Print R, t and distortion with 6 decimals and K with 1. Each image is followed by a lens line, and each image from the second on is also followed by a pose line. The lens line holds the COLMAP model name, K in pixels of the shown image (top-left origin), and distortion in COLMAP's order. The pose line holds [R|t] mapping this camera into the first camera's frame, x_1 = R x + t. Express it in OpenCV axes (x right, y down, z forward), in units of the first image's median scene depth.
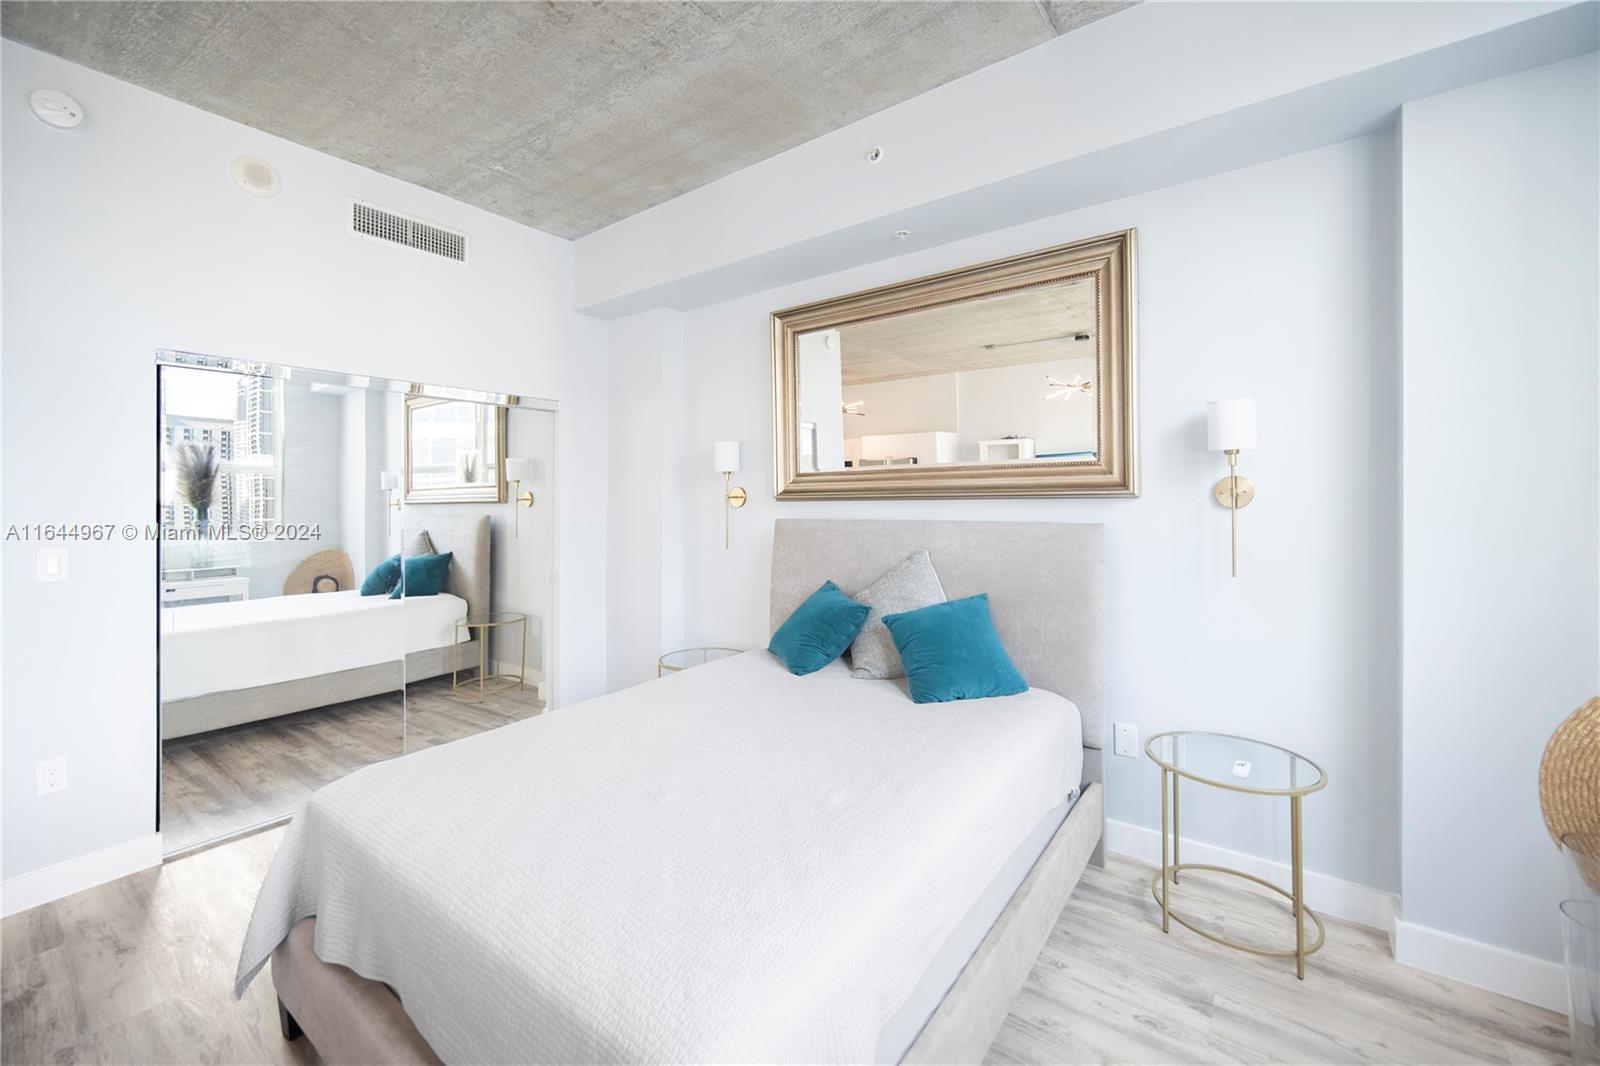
lens RADIAL K [[638.2, 0, 777.4], [0, 638.2, 521.4], [0, 0, 1]] dist [-0.001456, 0.000282]
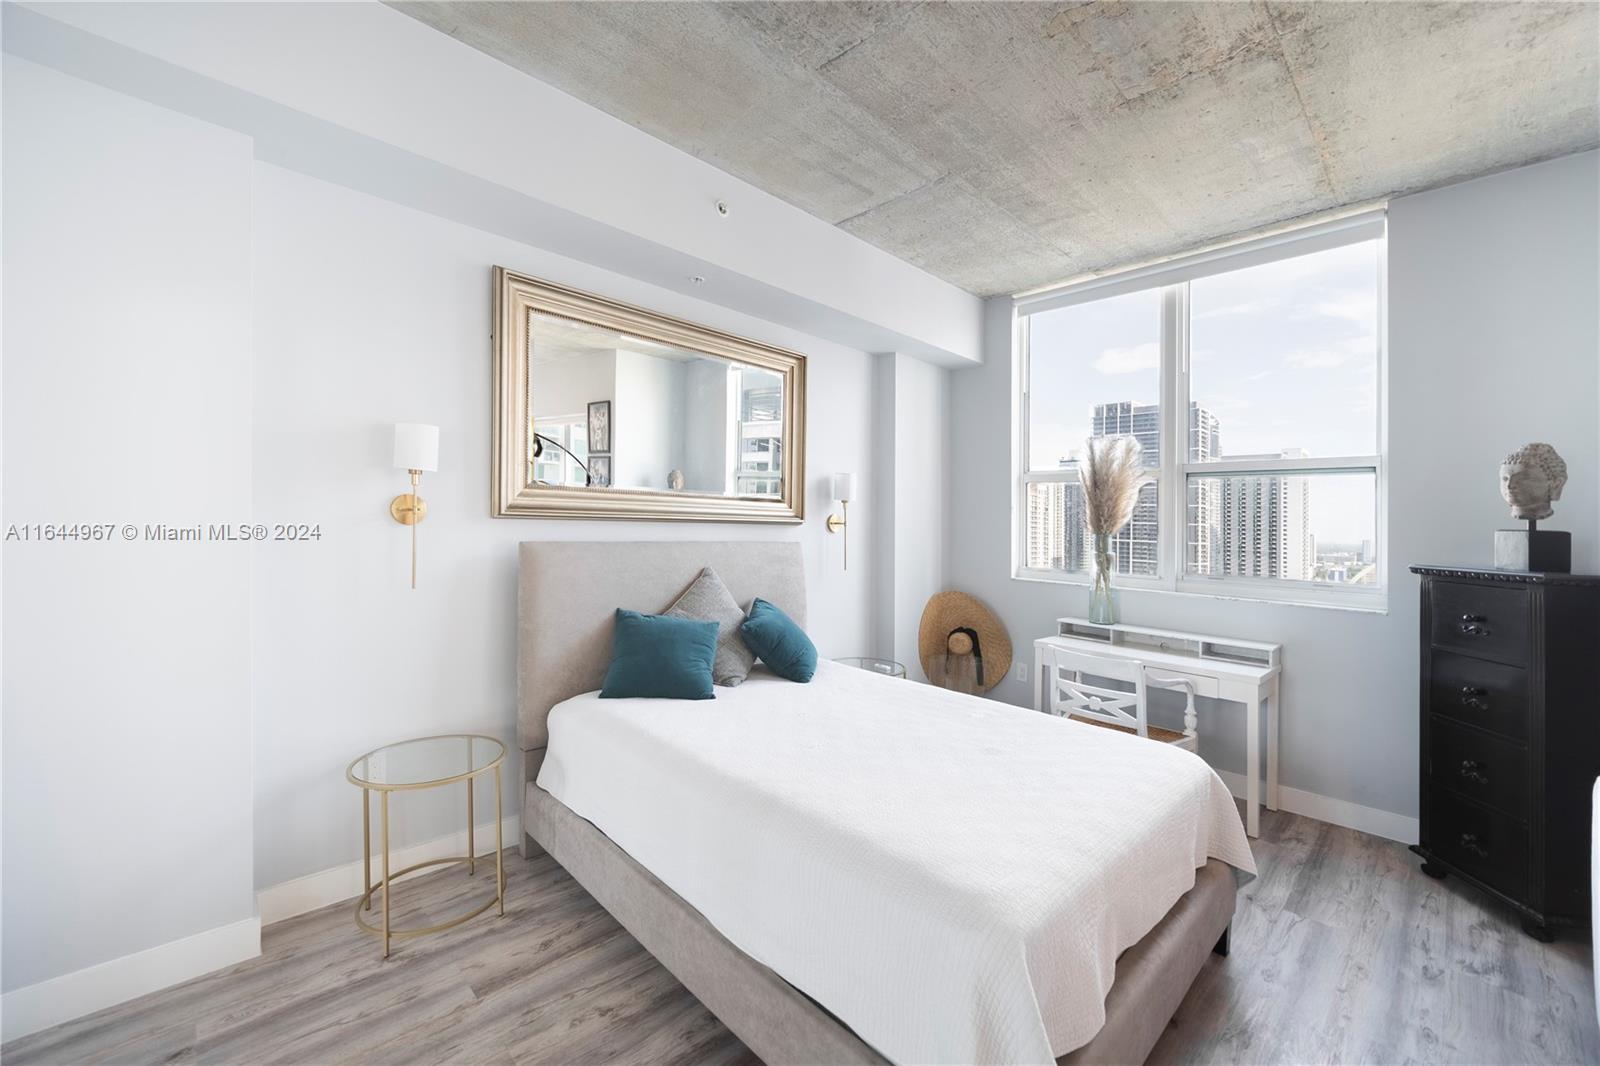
lens RADIAL K [[638.2, 0, 800.1], [0, 638.2, 542.3], [0, 0, 1]] dist [-0.001456, 0.000282]
pose [[0.167768, -0.008672, 0.985788, -0.698667], [0.004507, 0.999958, 0.008030, -0.006802], [-0.985816, 0.003096, 0.167800, 0.526877]]
